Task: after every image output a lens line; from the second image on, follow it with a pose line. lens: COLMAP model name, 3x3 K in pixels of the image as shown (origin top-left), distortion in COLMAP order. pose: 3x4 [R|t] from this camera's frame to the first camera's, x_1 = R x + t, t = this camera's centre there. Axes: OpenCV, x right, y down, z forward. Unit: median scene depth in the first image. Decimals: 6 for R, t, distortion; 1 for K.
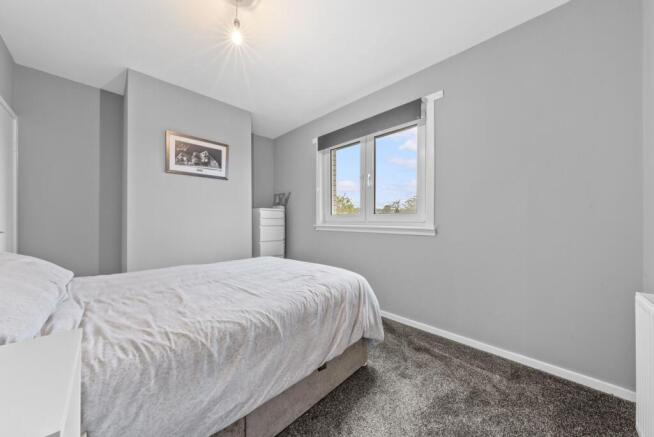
lens RADIAL K [[224.8, 0, 326.3], [0, 224.8, 219.5], [0, 0, 1]] dist [-0.002955, 0.000194]
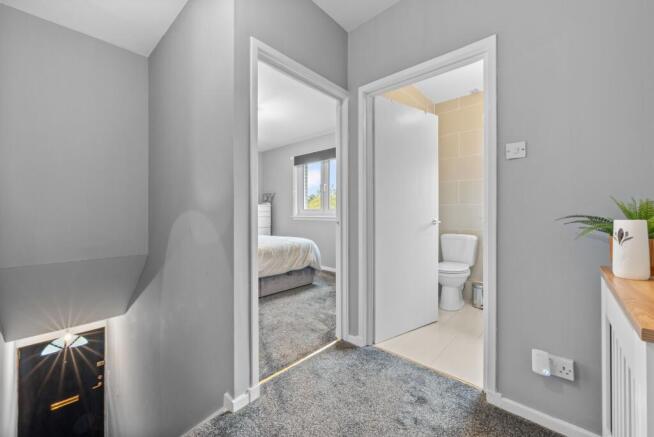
lens RADIAL K [[260.9, 0, 328.0], [0, 260.9, 213.1], [0, 0, 1]] dist [0.001917, 0.000128]
pose [[0.998815, 0.000642, 0.048656, 0.100124], [-0.000881, 0.999988, 0.004888, -0.003626], [-0.048652, -0.004925, 0.998804, -0.707363]]
